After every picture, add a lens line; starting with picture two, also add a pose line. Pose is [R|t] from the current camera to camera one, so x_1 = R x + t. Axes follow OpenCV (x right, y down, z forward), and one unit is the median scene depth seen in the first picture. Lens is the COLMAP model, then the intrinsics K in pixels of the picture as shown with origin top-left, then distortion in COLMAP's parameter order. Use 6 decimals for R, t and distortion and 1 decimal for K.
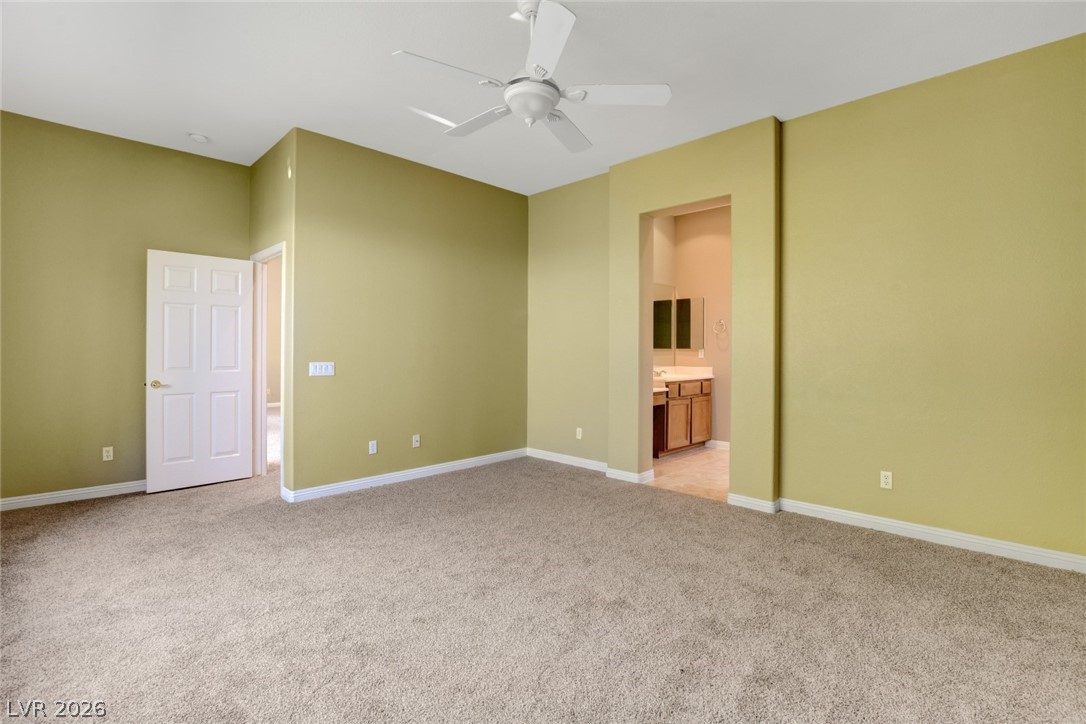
lens RADIAL K [[509.2, 0, 509.8], [0, 509.2, 350.4], [0, 0, 1]] dist [-0.017280, 0.000039]
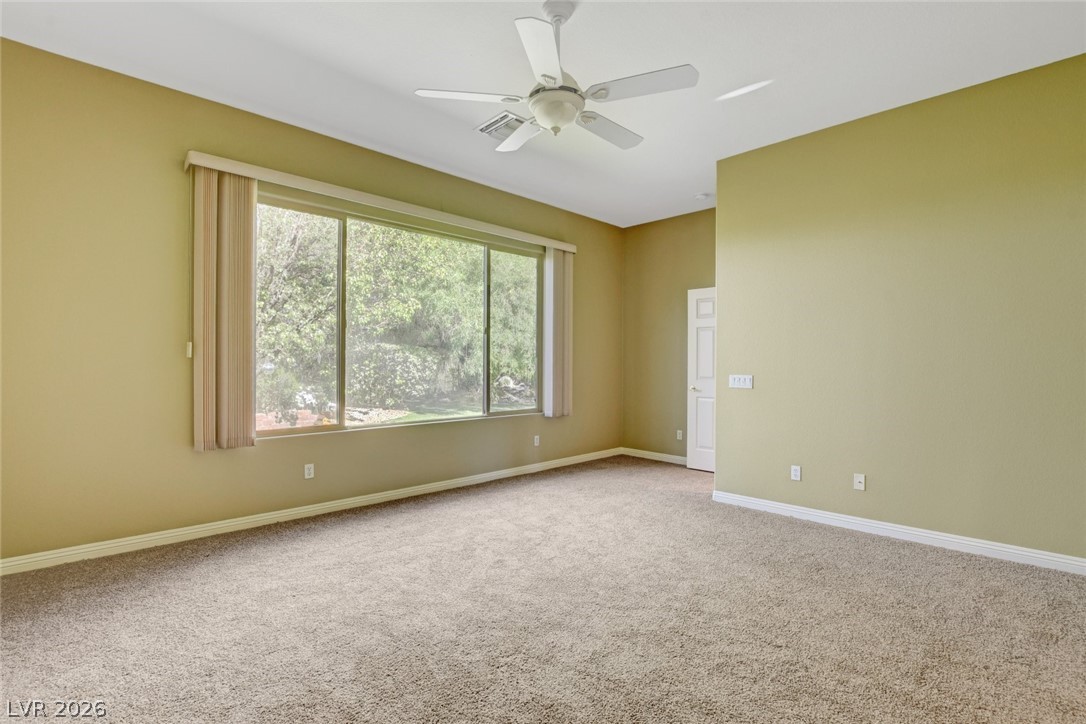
lens RADIAL K [[487.8, 0, 544.2], [0, 487.8, 357.7], [0, 0, 1]] dist [-0.016200, 0.000190]
pose [[0.024352, -0.014084, -0.999604, 0.700180], [-0.000207, 0.999901, -0.014094, 0.002746], [0.999703, 0.000550, 0.024347, 0.668540]]
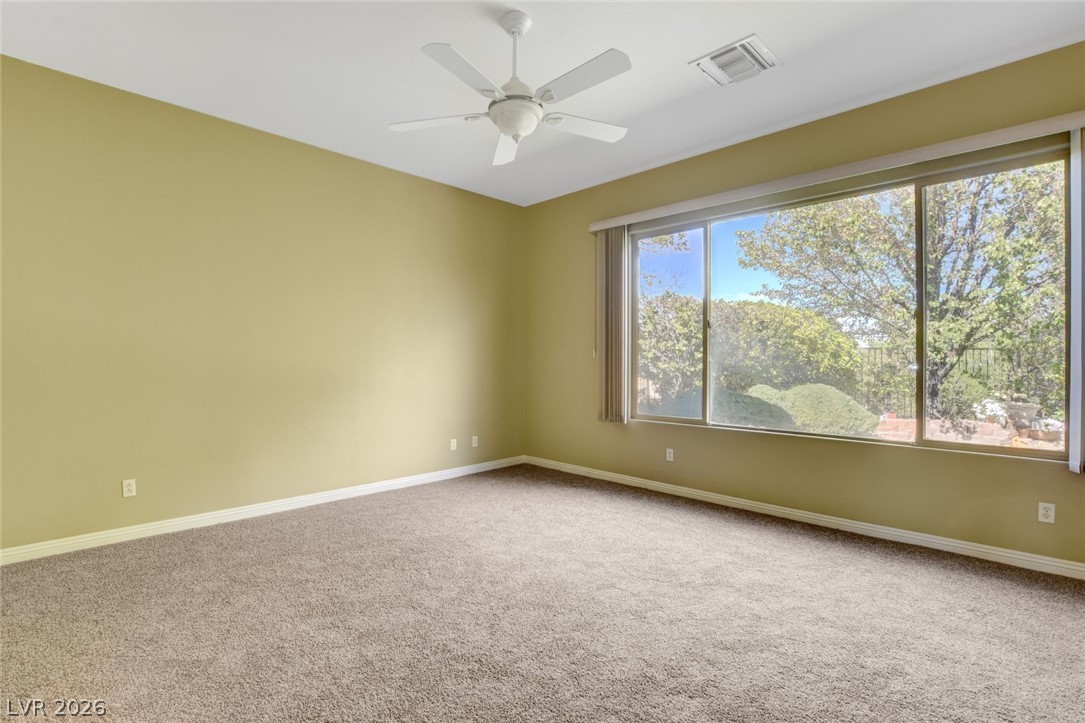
lens RADIAL K [[487.4, 0, 543.7], [0, 487.4, 357.2], [0, 0, 1]] dist [-0.016200, 0.000190]
pose [[-0.996656, -0.007934, -0.081323, 0.047740], [-0.007207, 0.999931, -0.009223, 0.000772], [0.081390, -0.008606, -0.996645, 1.394479]]
